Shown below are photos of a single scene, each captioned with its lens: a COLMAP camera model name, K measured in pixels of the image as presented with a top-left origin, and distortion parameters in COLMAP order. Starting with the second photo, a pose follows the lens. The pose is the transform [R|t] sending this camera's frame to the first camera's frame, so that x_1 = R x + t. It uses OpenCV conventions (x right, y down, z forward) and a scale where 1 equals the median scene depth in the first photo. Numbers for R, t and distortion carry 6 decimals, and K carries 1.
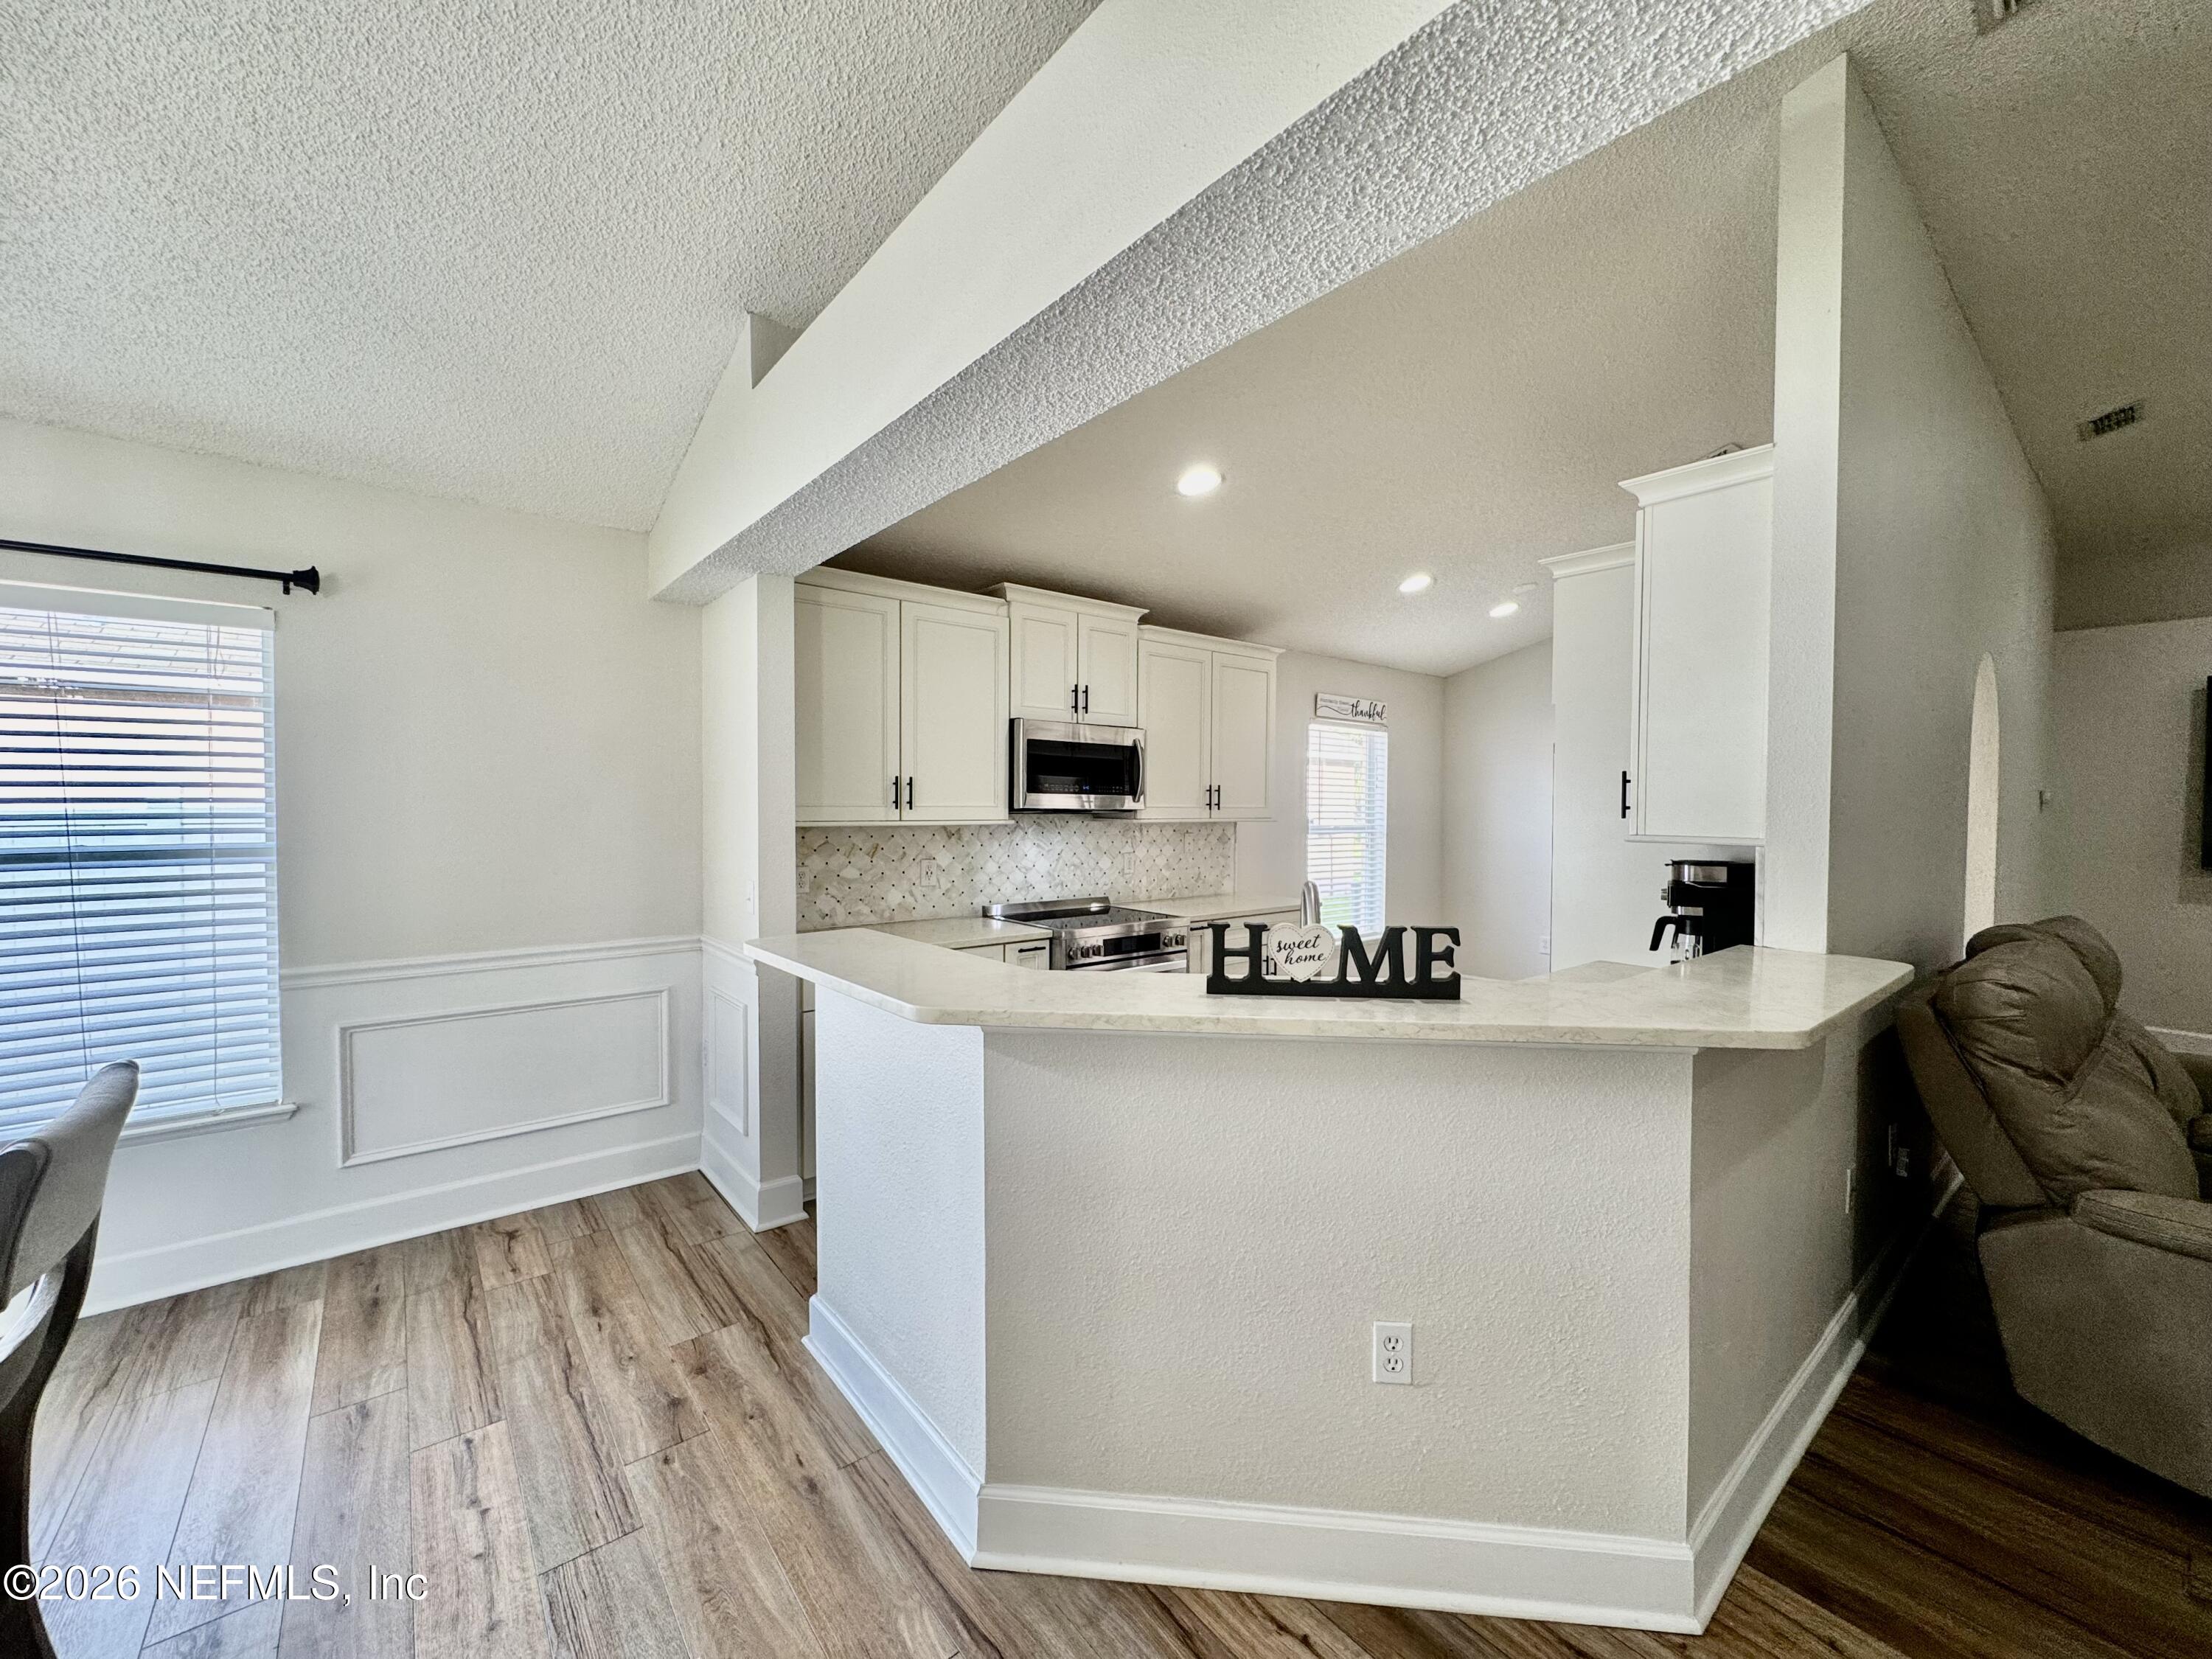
lens RADIAL K [[881.3, 0, 1109.5], [0, 881.3, 826.1], [0, 0, 1]] dist [-0.002184, 0.000090]
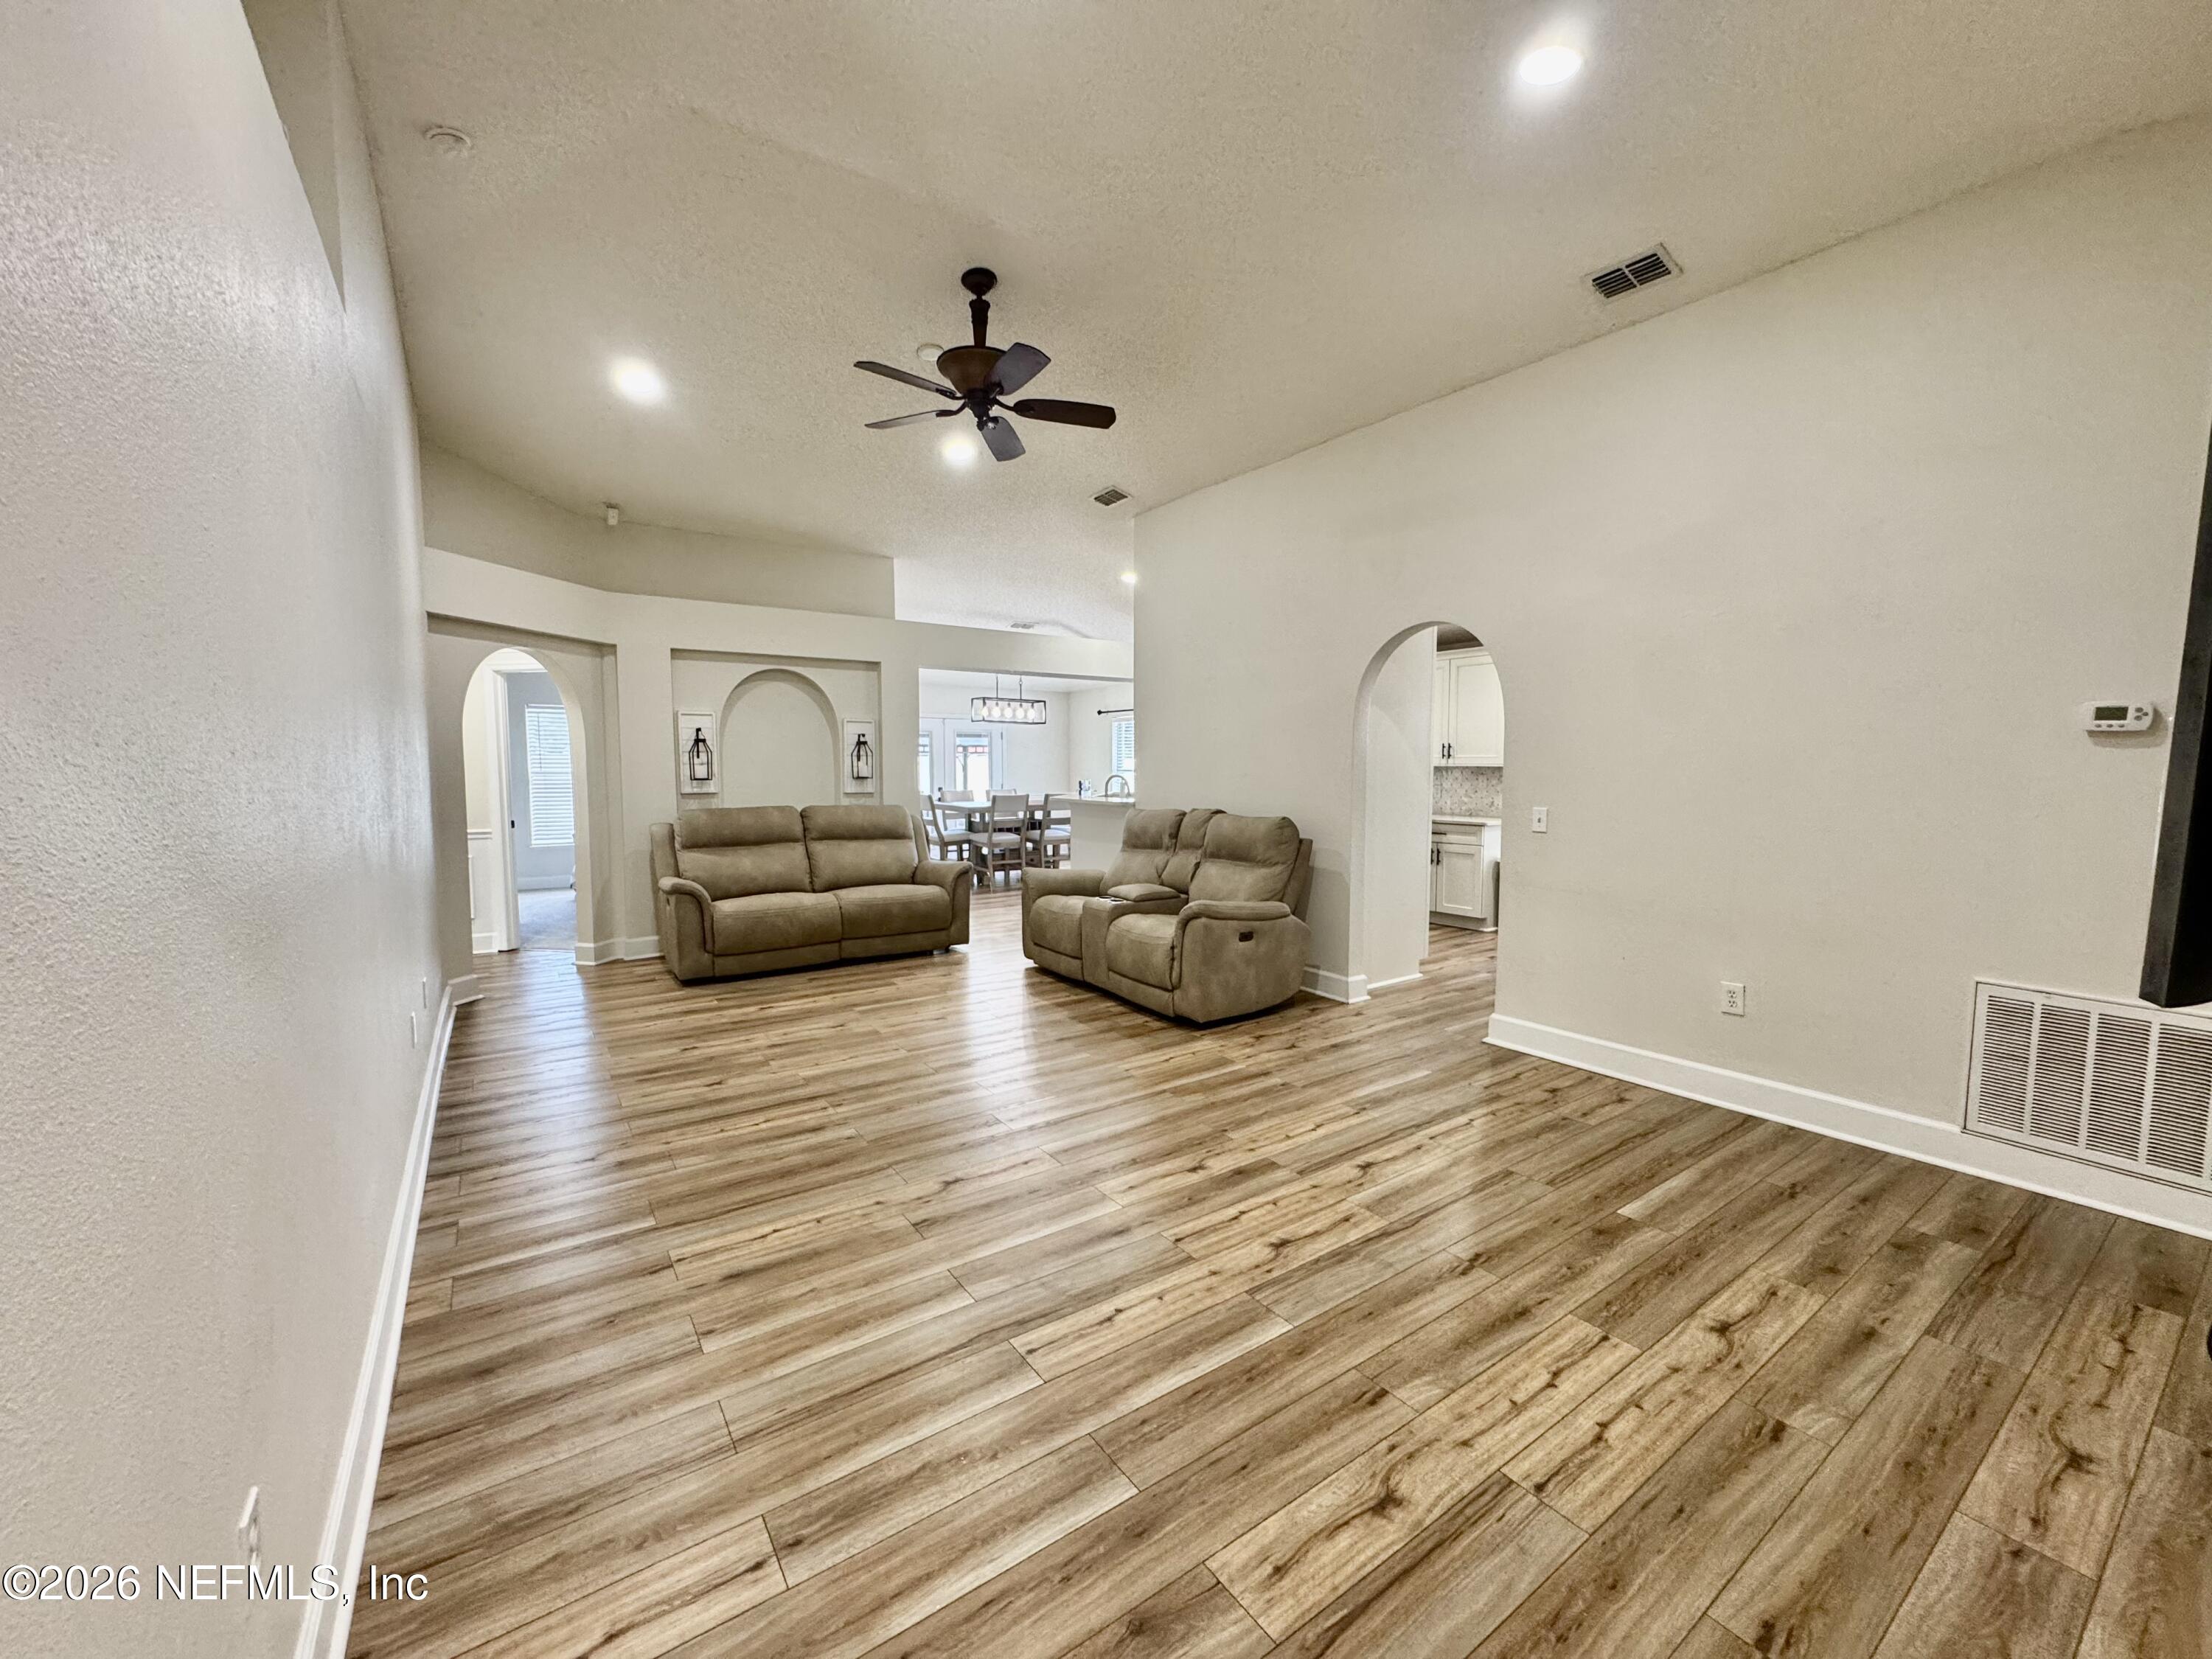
lens RADIAL K [[879.3, 0, 1106.5], [0, 879.3, 826.8], [0, 0, 1]] dist [-0.004026, 0.000571]
pose [[-0.079107, 0.066467, -0.994648, 2.042111], [-0.024281, 0.997350, 0.068579, 0.012051], [0.996570, 0.029576, -0.077284, 0.586556]]
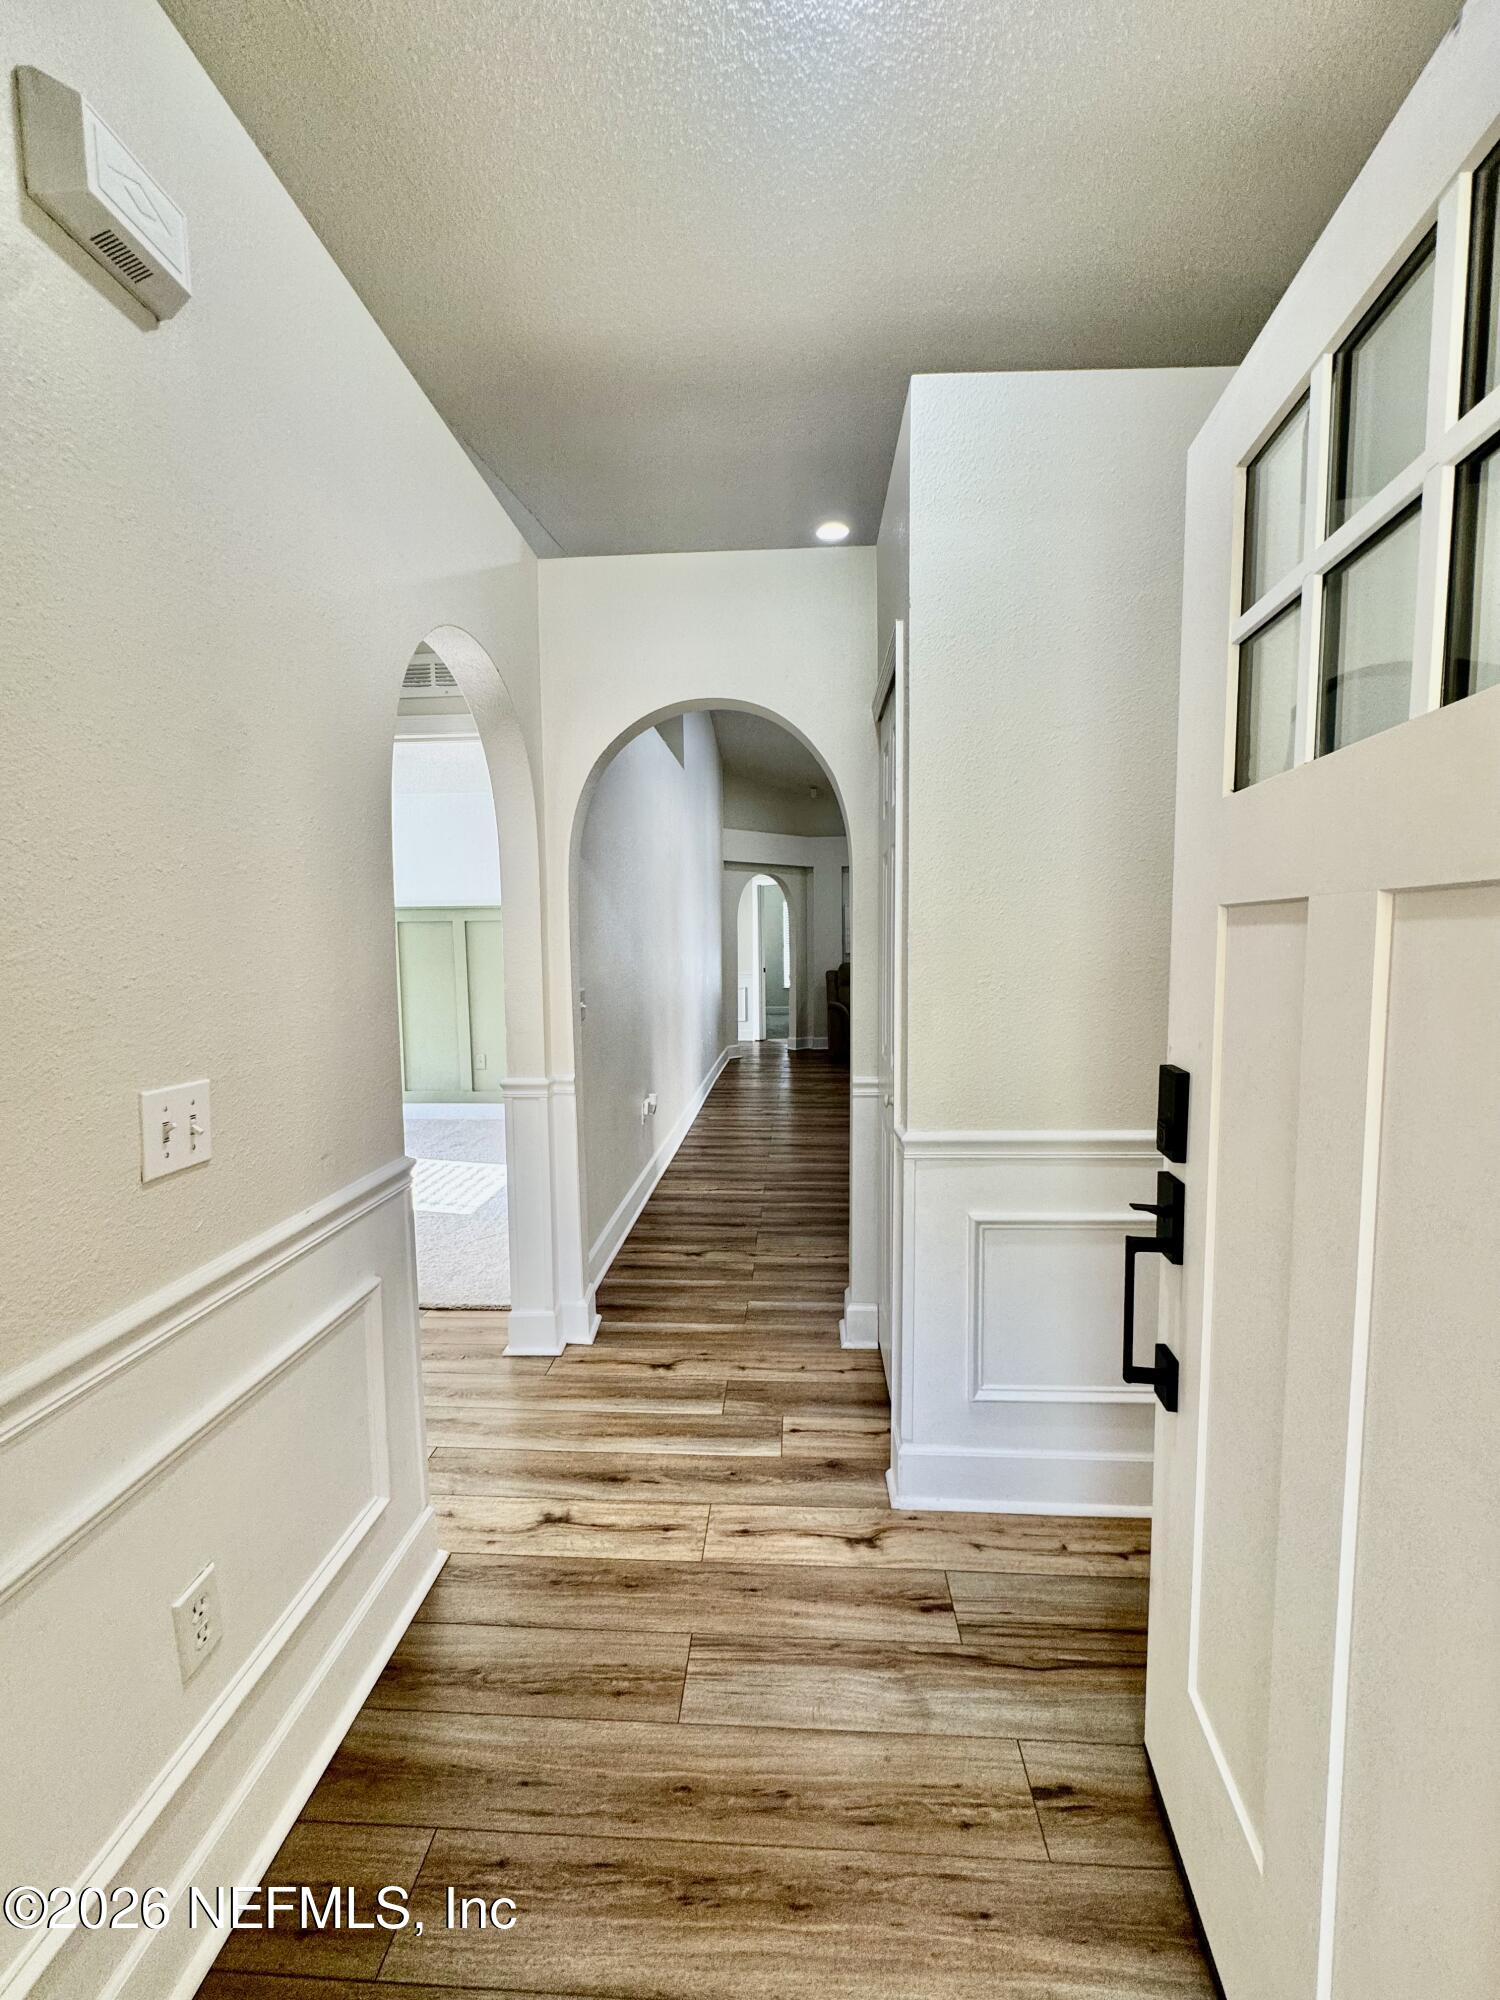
lens RADIAL K [[796.9, 0, 752.7], [0, 796.9, 1000.0], [0, 0, 1]] dist [-0.002184, 0.000090]
pose [[-0.675587, 0.058783, -0.734933, 2.467441], [-0.012782, 0.995733, 0.091393, 0.005461], [0.737170, 0.071138, -0.671952, 1.101059]]
